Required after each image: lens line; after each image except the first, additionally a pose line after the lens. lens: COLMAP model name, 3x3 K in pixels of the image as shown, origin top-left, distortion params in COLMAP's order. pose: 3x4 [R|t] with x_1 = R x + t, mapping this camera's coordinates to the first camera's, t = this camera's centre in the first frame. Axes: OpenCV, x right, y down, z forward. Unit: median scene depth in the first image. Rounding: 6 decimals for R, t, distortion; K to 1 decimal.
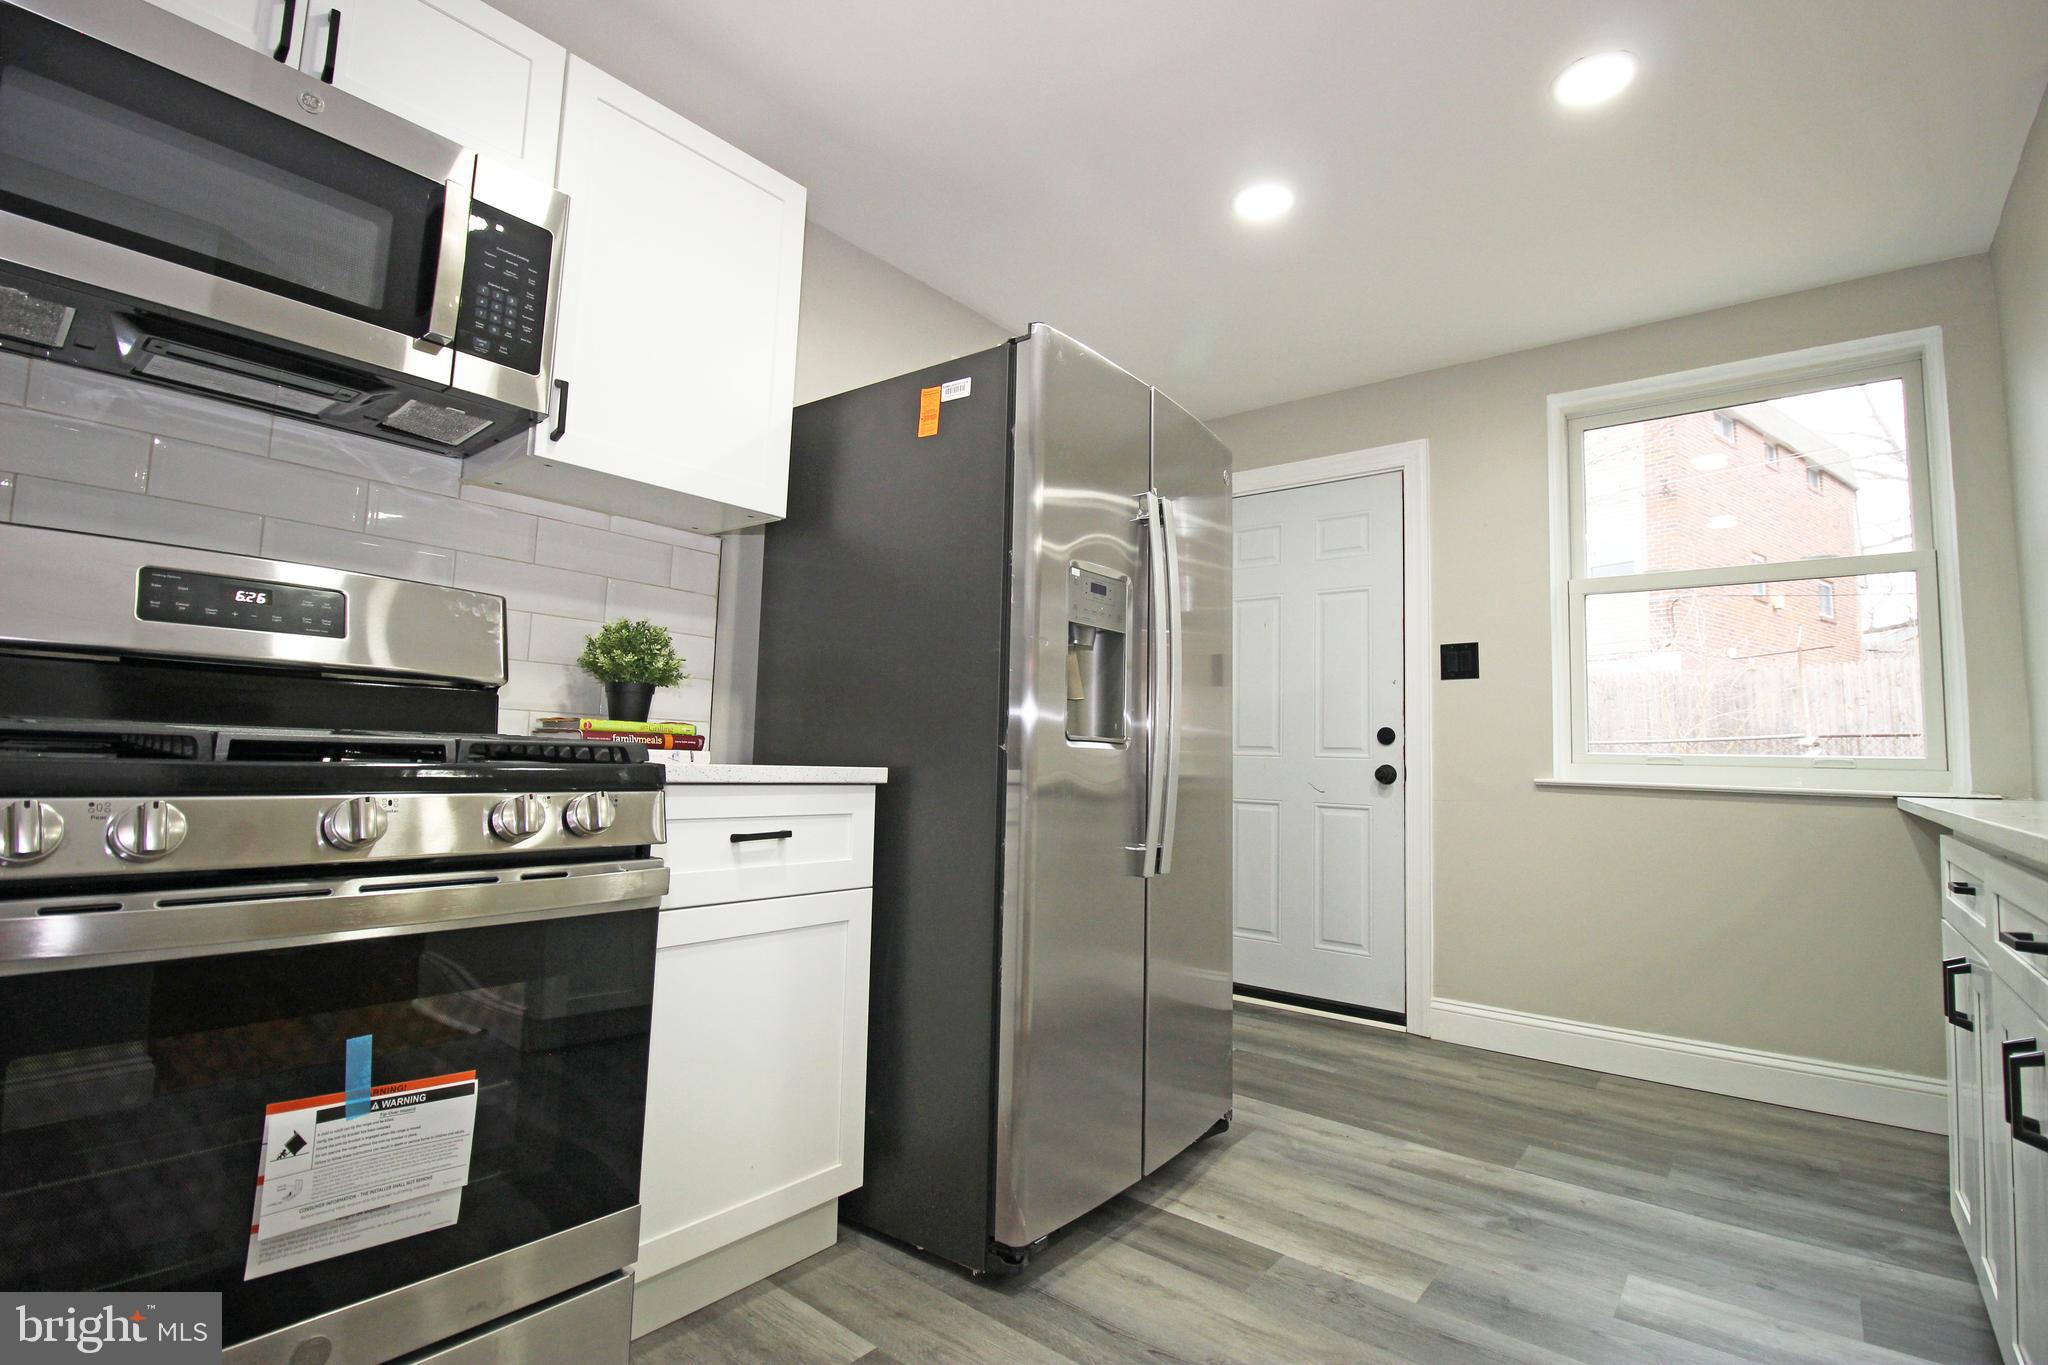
lens RADIAL K [[949.5, 0, 1040.5], [0, 949.5, 668.1], [0, 0, 1]] dist [-0.000544, -0.012471]
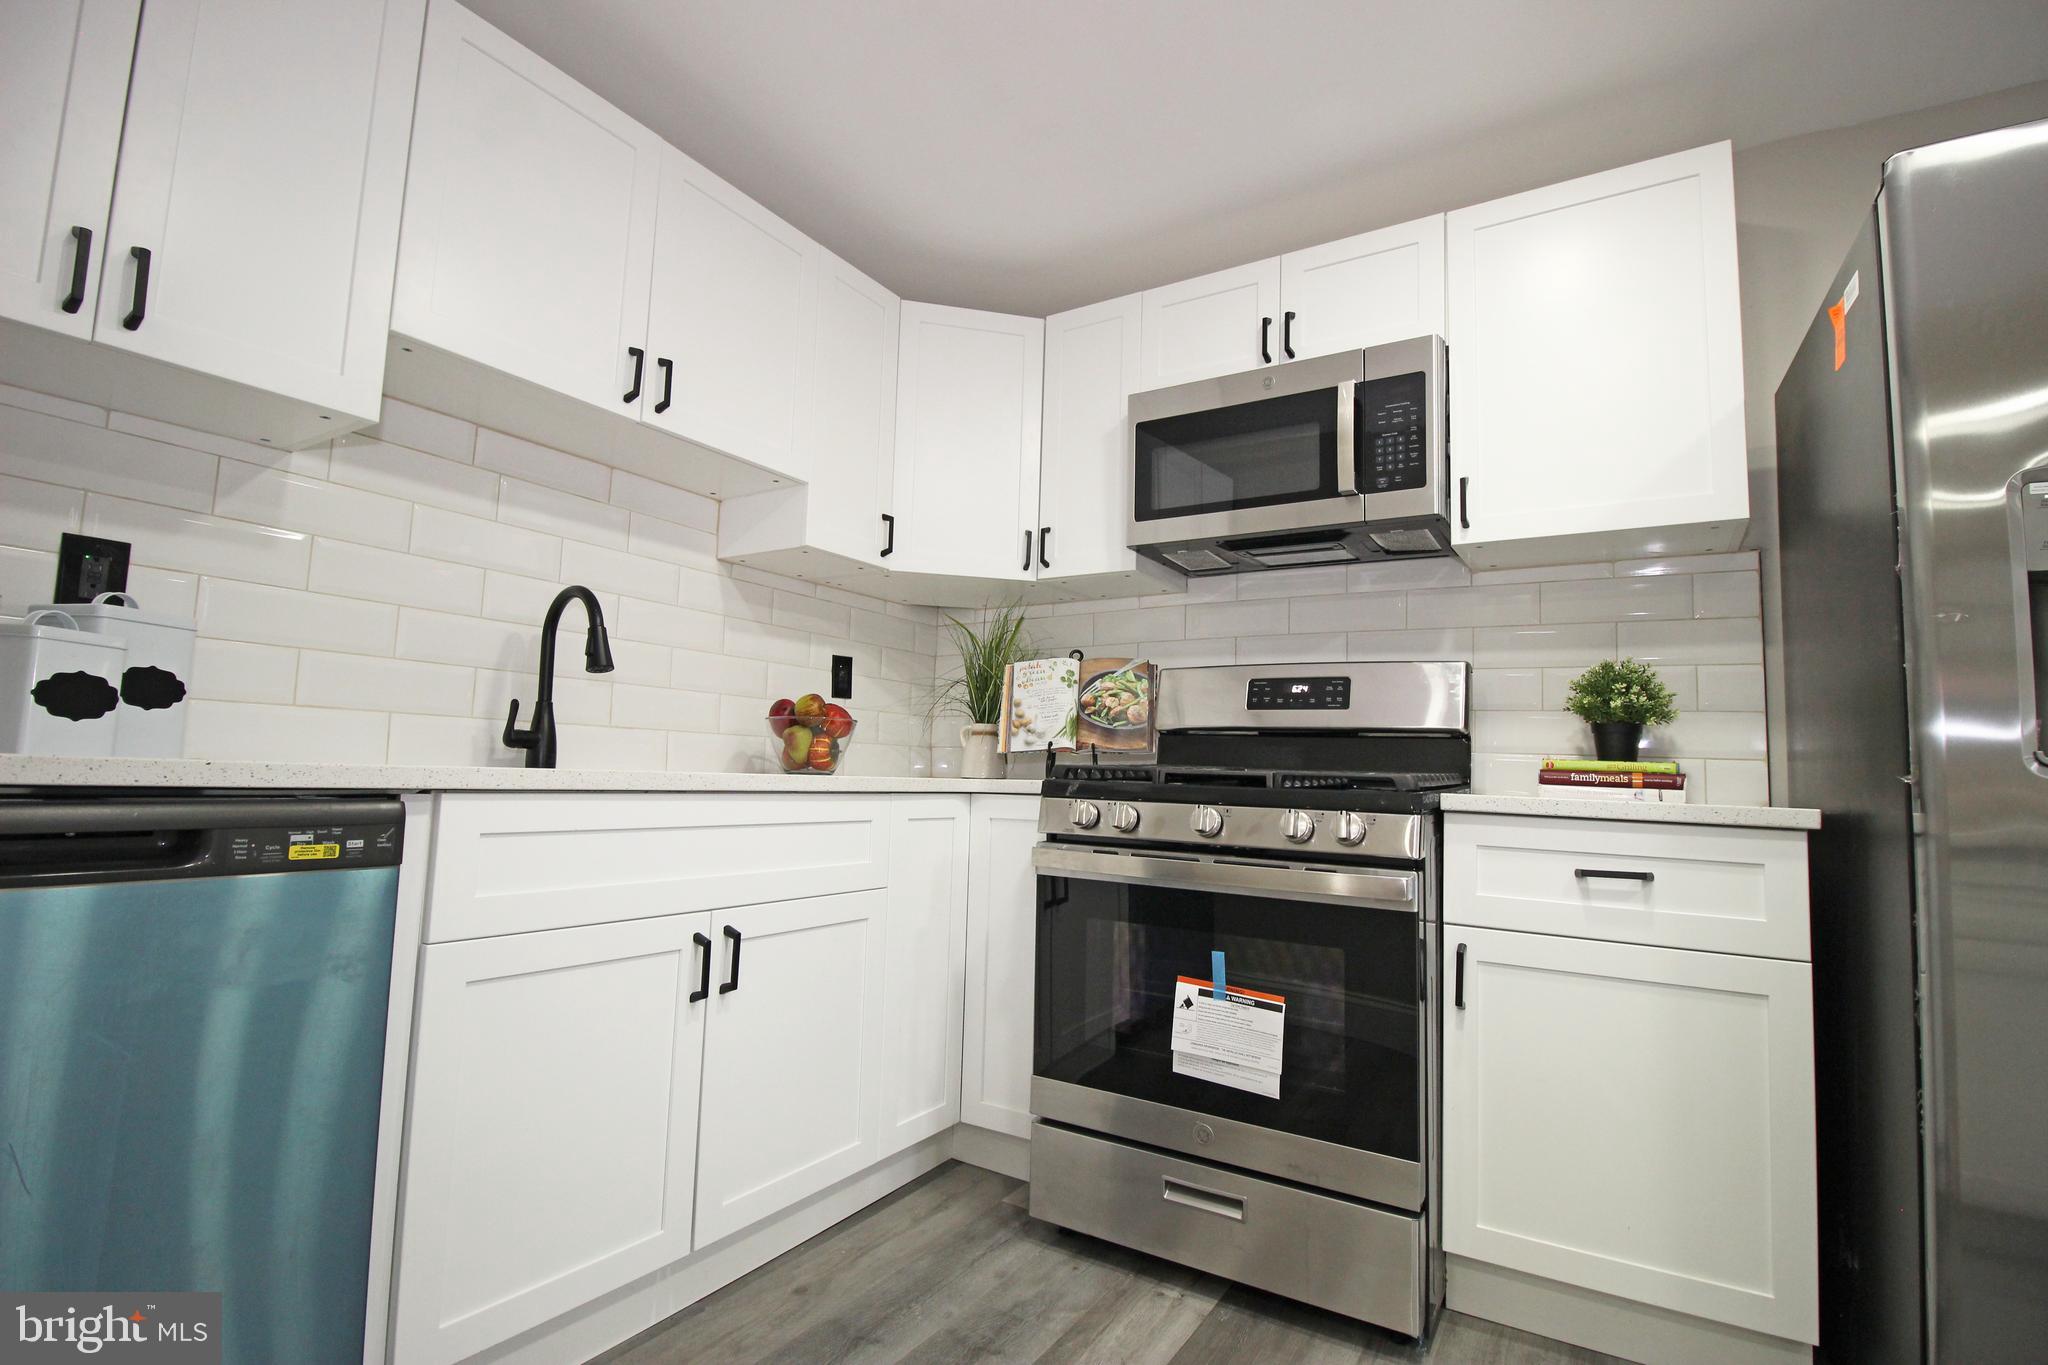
lens RADIAL K [[949.5, 0, 1056.9], [0, 949.5, 672.6], [0, 0, 1]] dist [-0.000544, -0.012471]
pose [[0.130278, -0.122258, -0.983911, 0.656173], [0.065403, 0.991267, -0.114512, 0.051554], [0.989318, -0.049432, 0.137136, 0.353008]]
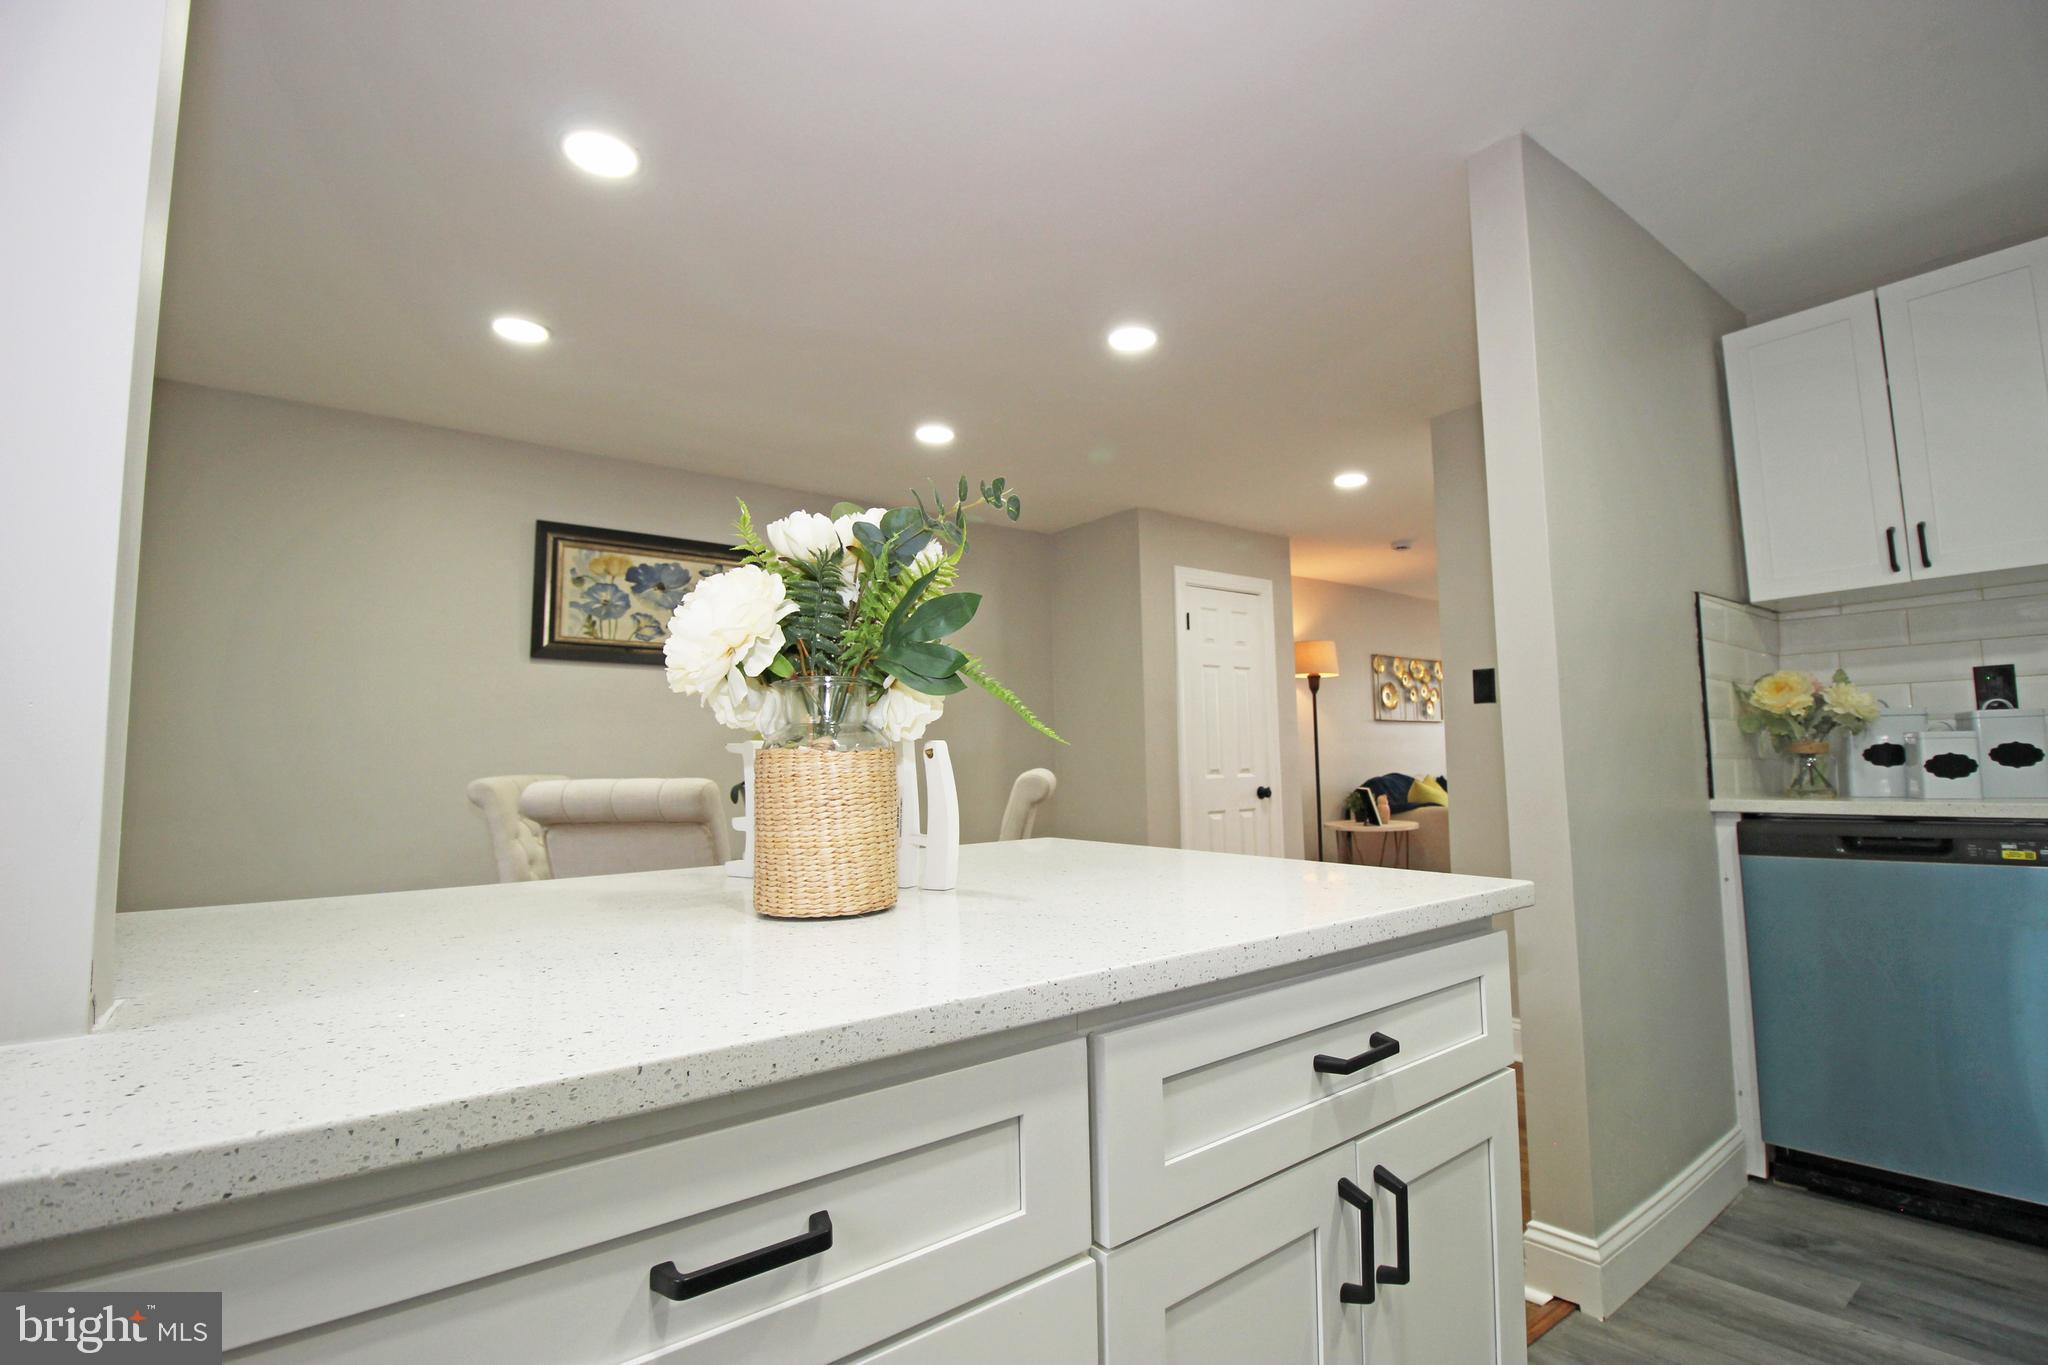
lens RADIAL K [[949.5, 0, 1054.4], [0, 949.5, 684.0], [0, 0, 1]] dist [-0.000544, -0.012471]
pose [[-0.975690, 0.017740, 0.218438, 0.832871], [-0.020623, 0.984864, -0.172100, 0.084696], [-0.218185, -0.172421, -0.960555, 1.412642]]
